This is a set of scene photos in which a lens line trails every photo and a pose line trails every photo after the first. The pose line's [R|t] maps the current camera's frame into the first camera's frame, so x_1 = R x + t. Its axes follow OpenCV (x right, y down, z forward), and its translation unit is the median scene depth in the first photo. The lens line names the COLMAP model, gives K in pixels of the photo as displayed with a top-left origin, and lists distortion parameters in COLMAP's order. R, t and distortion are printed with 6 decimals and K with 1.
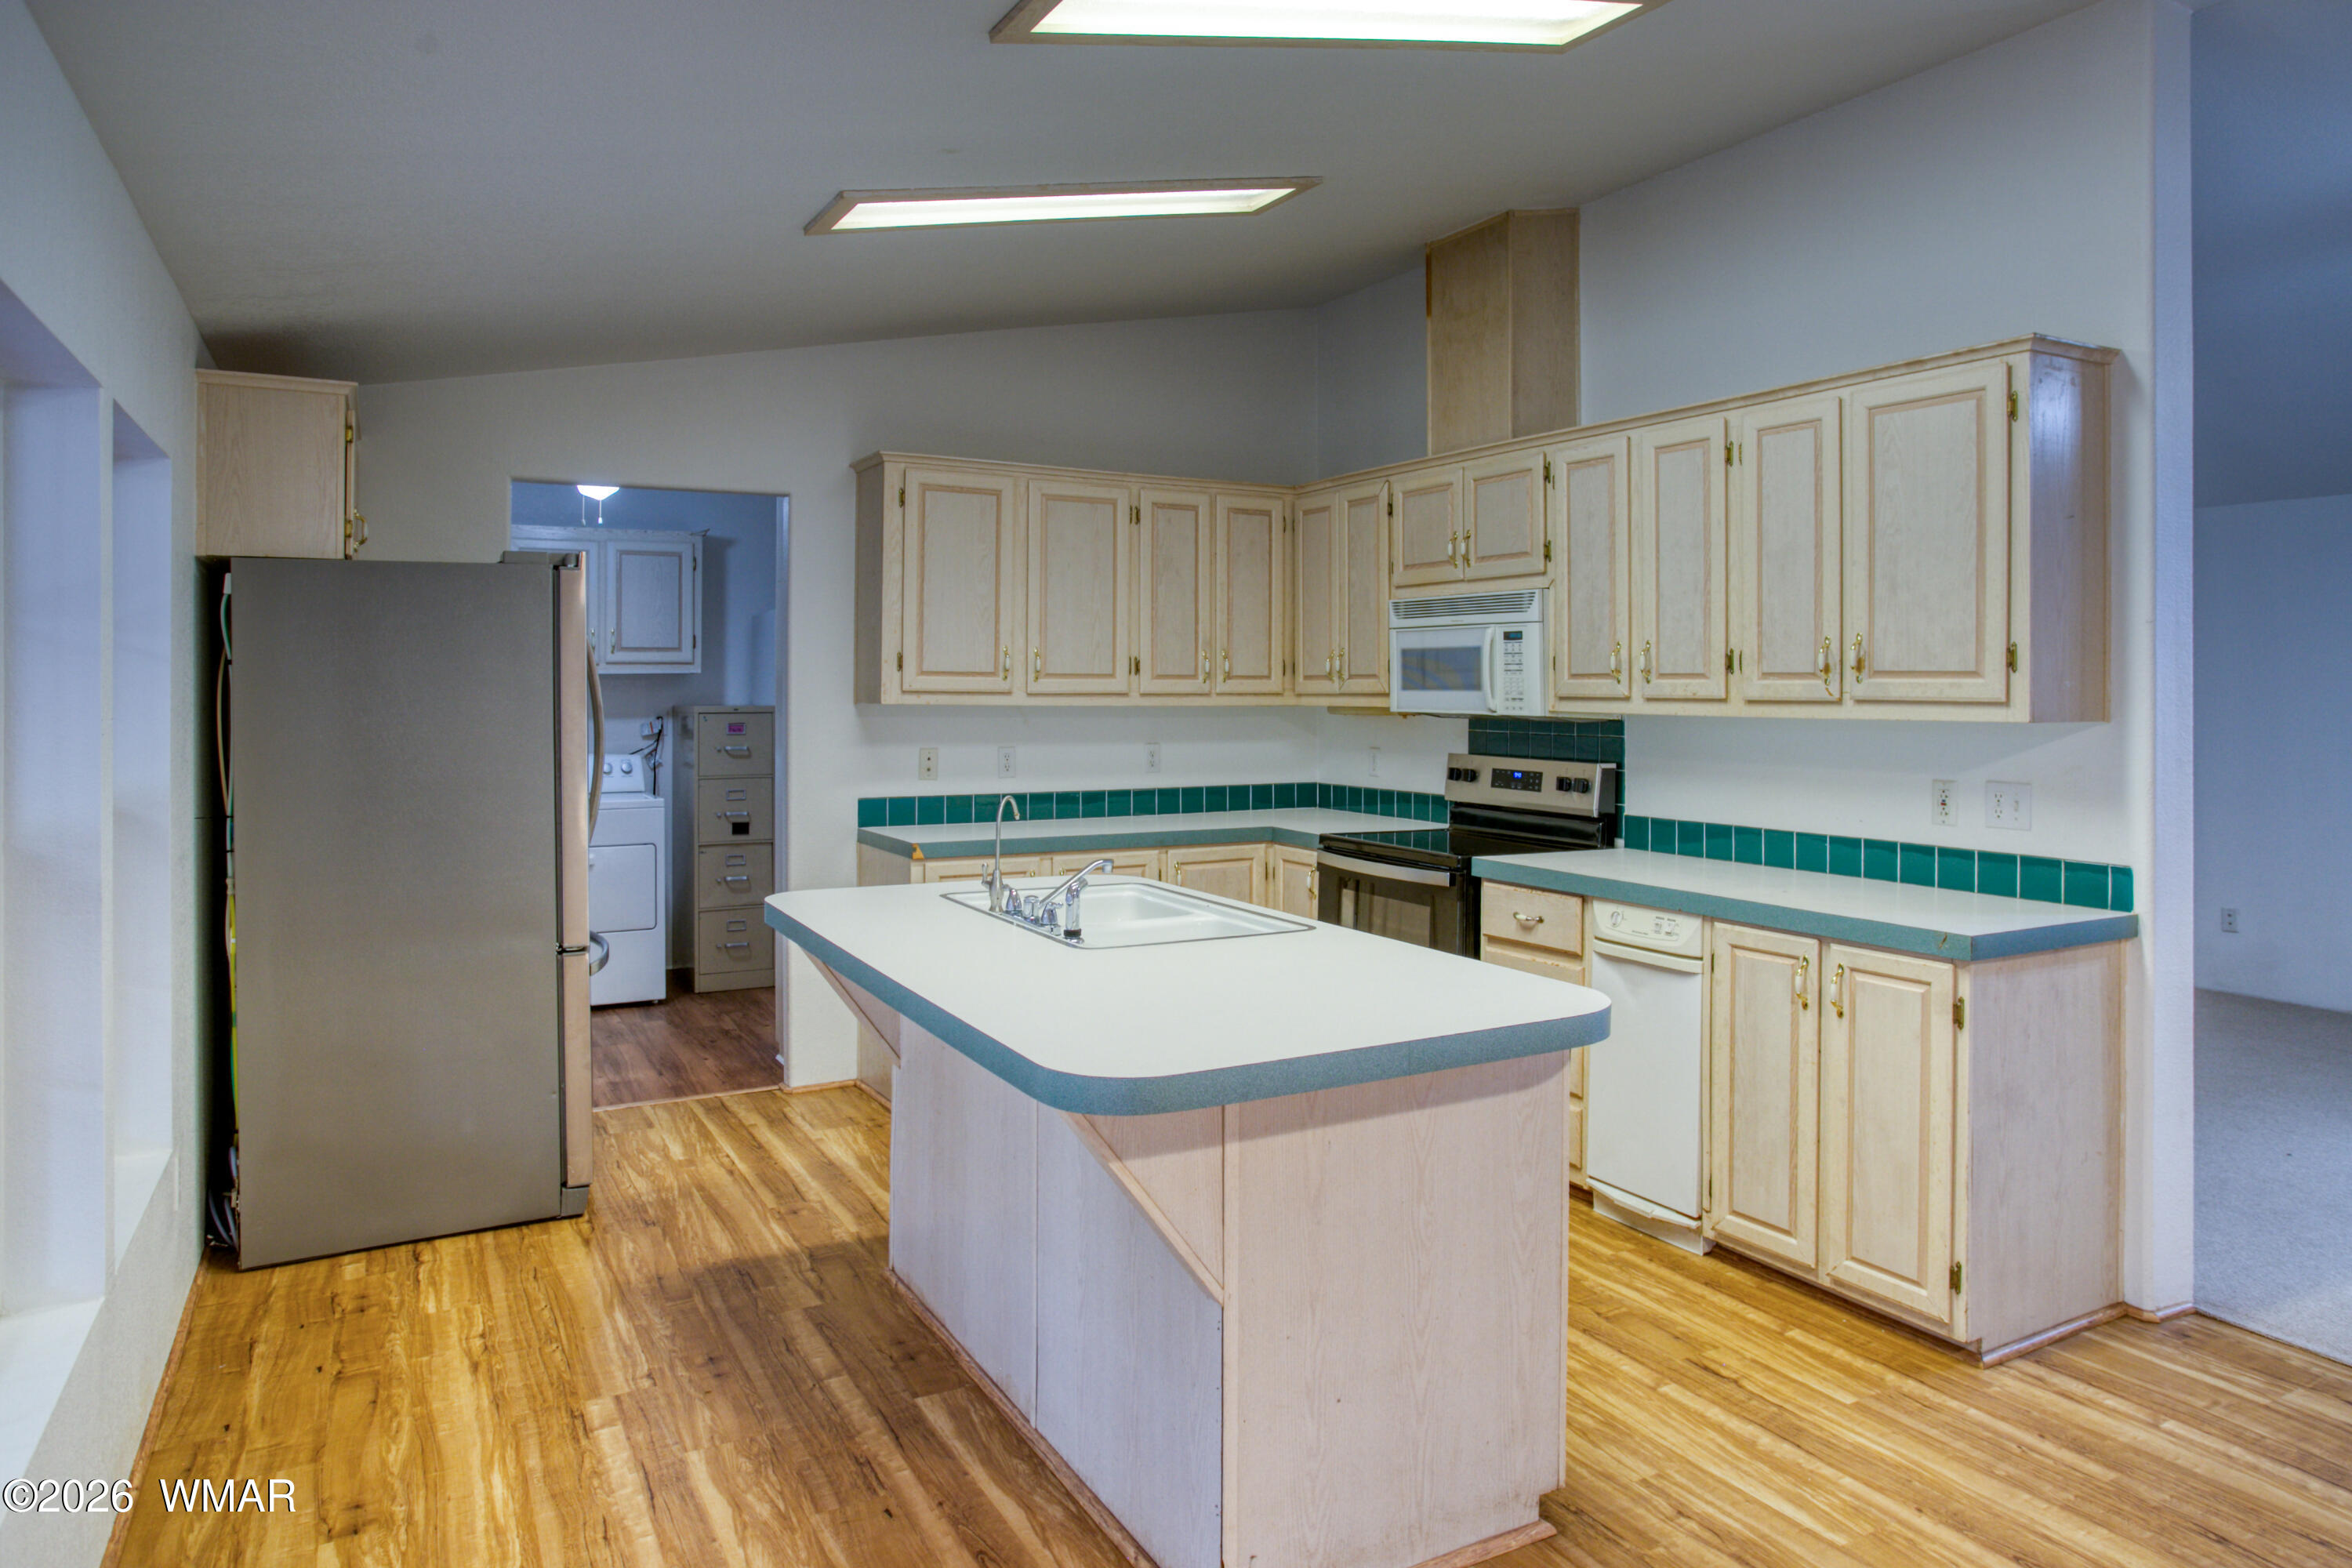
lens RADIAL K [[1522.6, 0, 1166.4], [0, 1522.6, 709.6], [0, 0, 1]] dist [-0.040379, 0.025474]
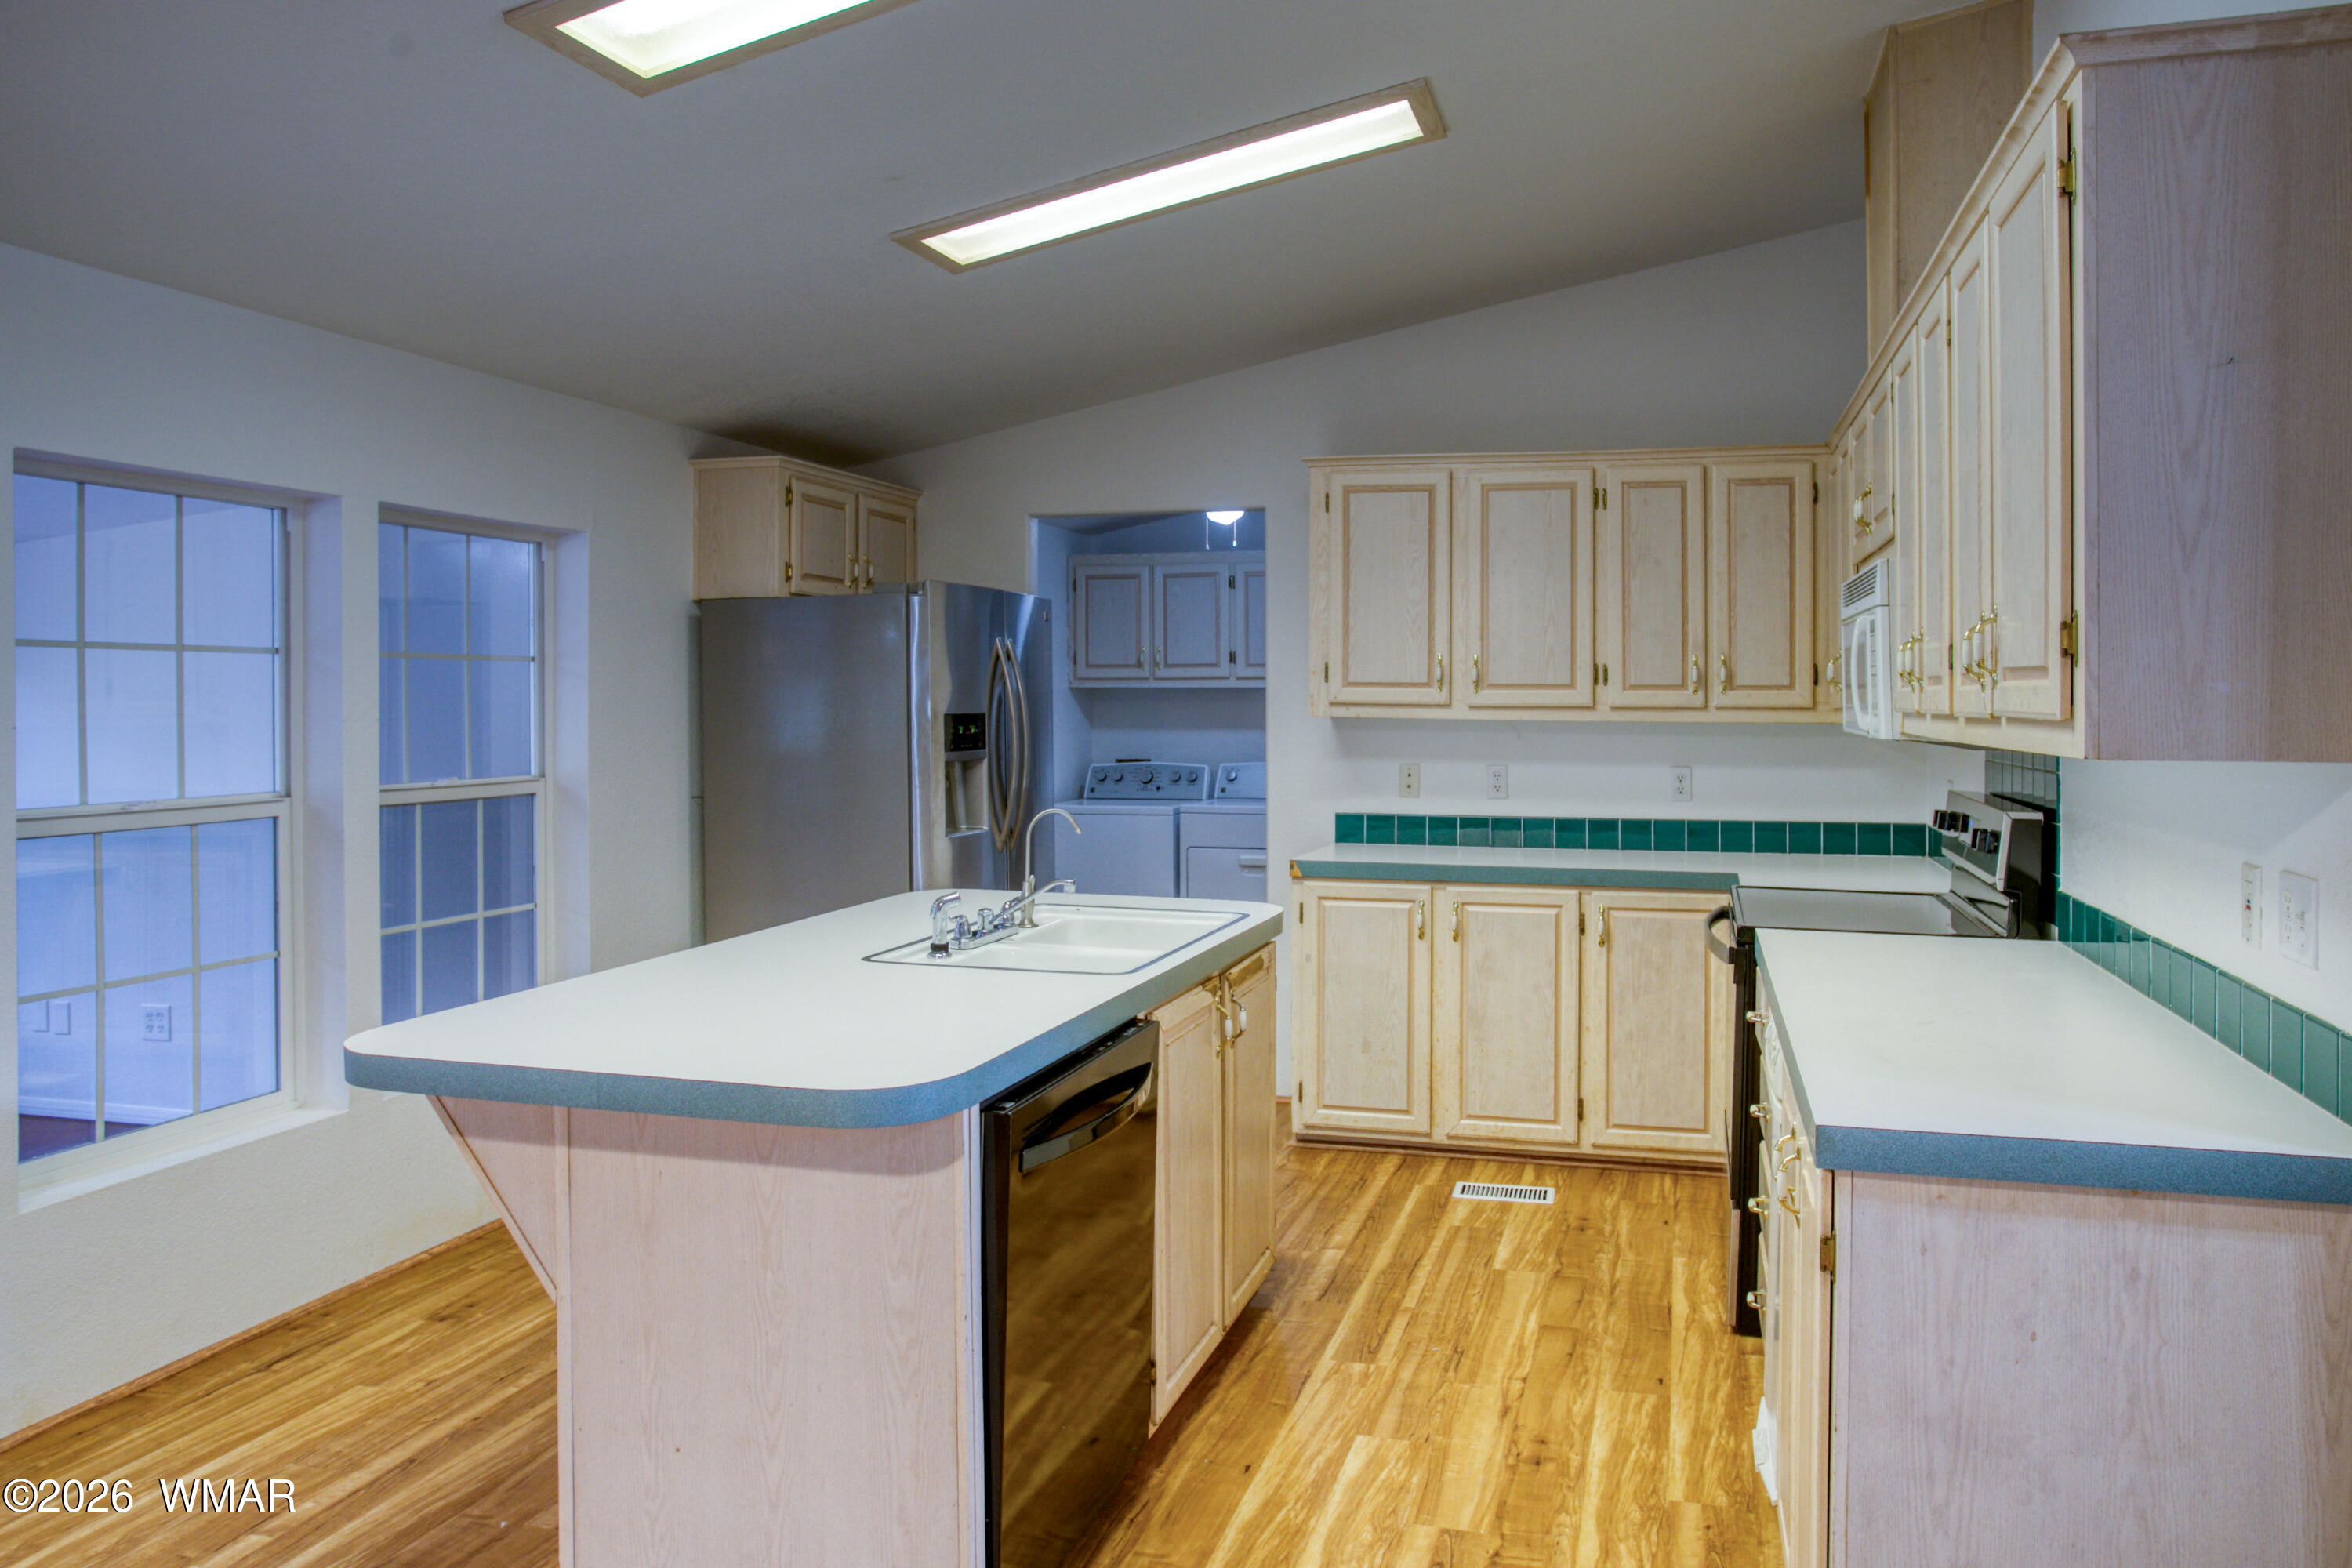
lens RADIAL K [[1522.6, 0, 1245.2], [0, 1522.6, 735.4], [0, 0, 1]] dist [-0.040379, 0.025474]
pose [[0.724251, 0.014544, -0.689383, 0.427895], [-0.011732, 0.999893, 0.008769, 0.000426], [0.689437, 0.001737, 0.724344, 0.240759]]
